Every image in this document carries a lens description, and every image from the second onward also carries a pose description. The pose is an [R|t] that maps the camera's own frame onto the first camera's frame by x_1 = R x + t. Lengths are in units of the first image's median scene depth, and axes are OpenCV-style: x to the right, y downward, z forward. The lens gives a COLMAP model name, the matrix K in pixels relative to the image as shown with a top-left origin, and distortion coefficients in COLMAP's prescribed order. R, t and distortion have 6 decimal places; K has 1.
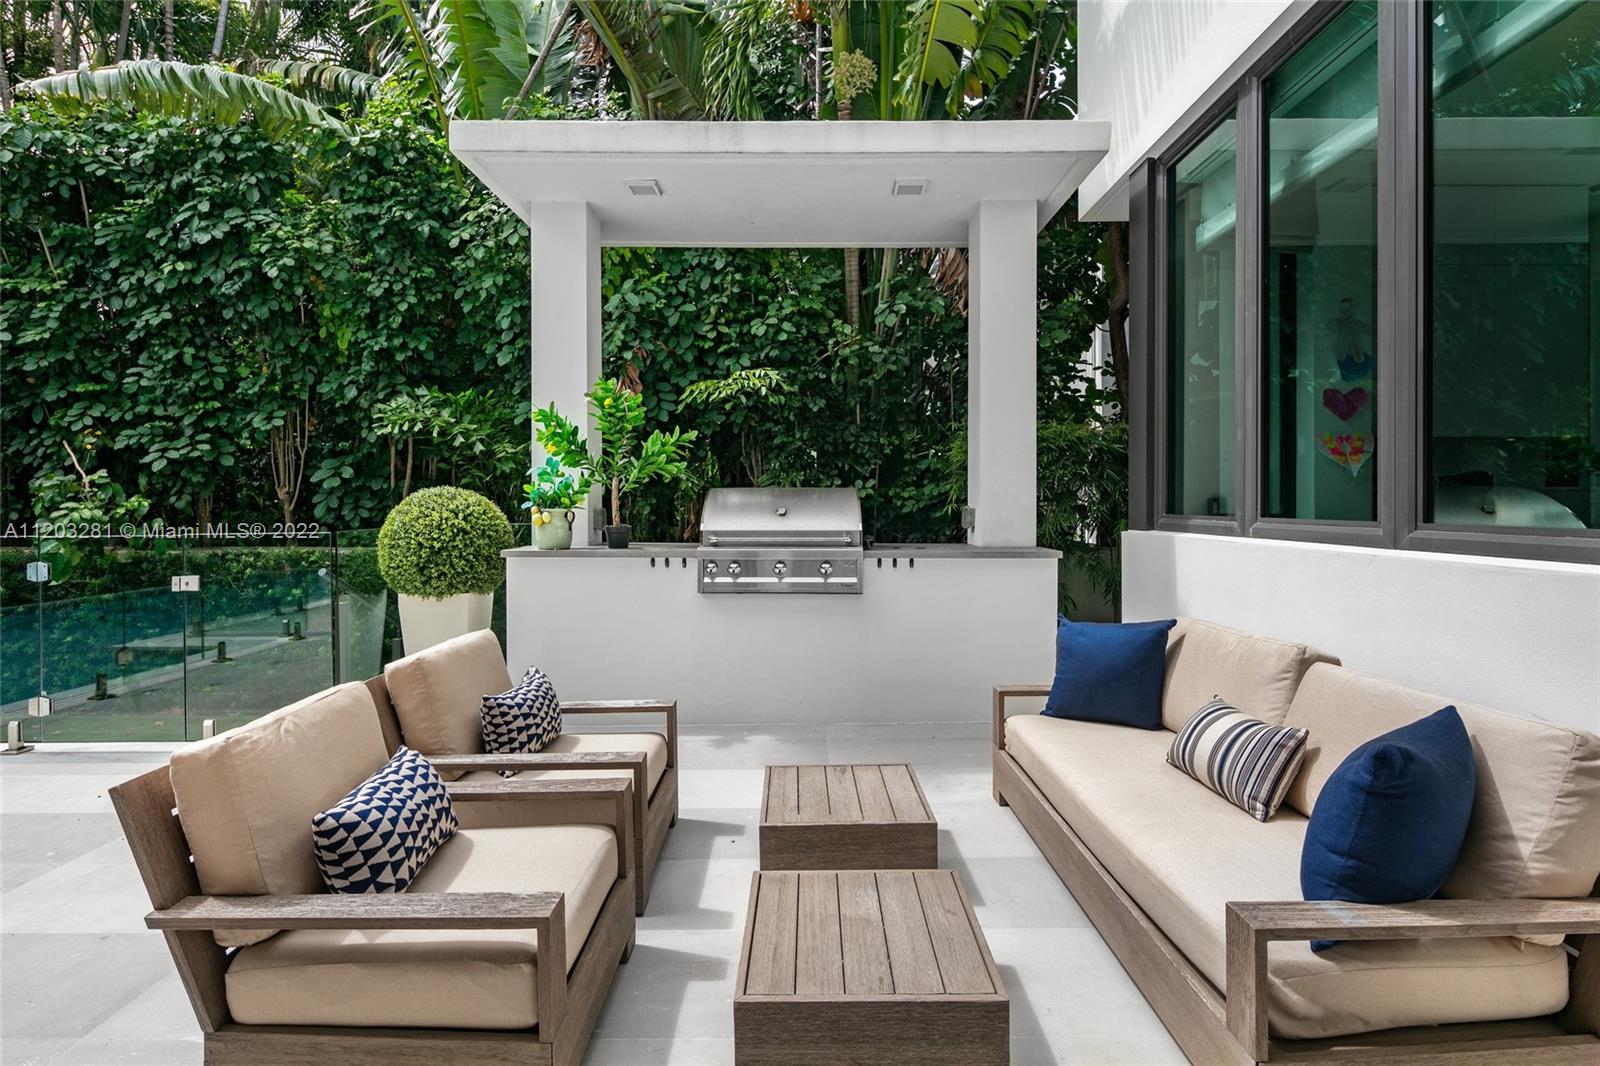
lens RADIAL K [[785.6, 0, 789.4], [0, 785.6, 497.8], [0, 0, 1]] dist [0.011692, -0.004941]
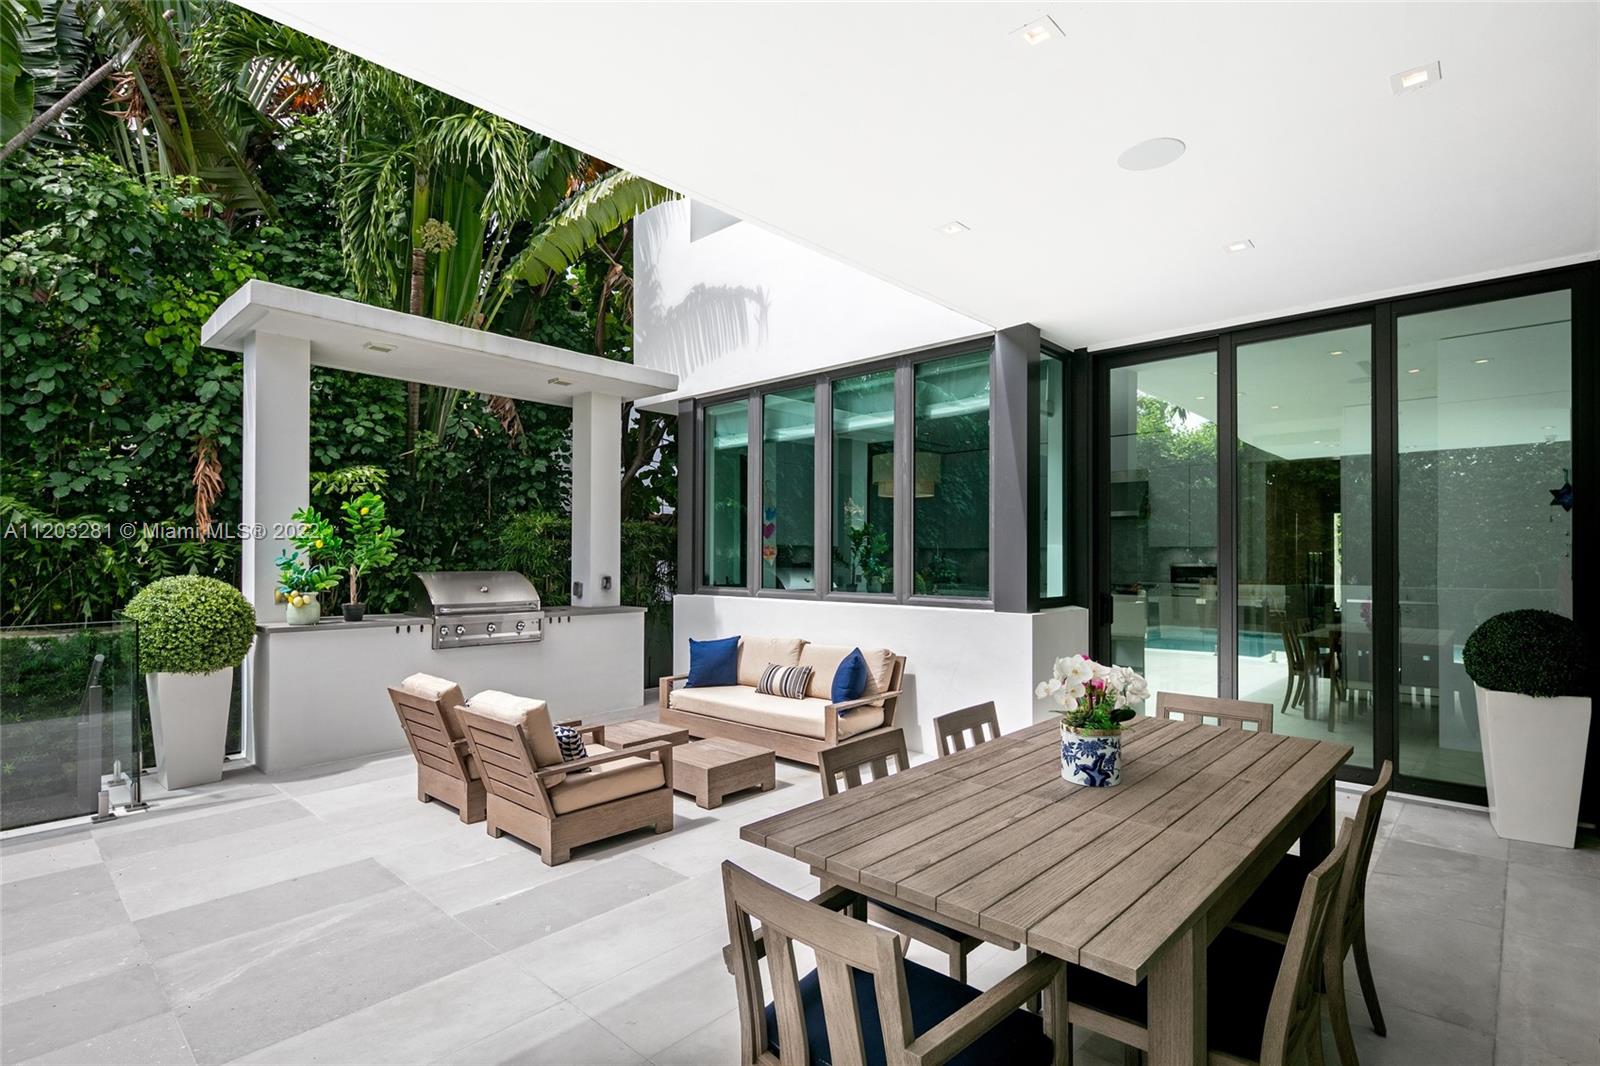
lens RADIAL K [[785.6, 0, 799.6], [0, 785.6, 543.1], [0, 0, 1]] dist [0.011692, -0.004941]
pose [[0.670673, 0.016000, 0.741580, -0.708790], [-0.006572, 0.999856, -0.015628, -0.049390], [-0.741724, 0.005607, 0.670682, -0.415720]]
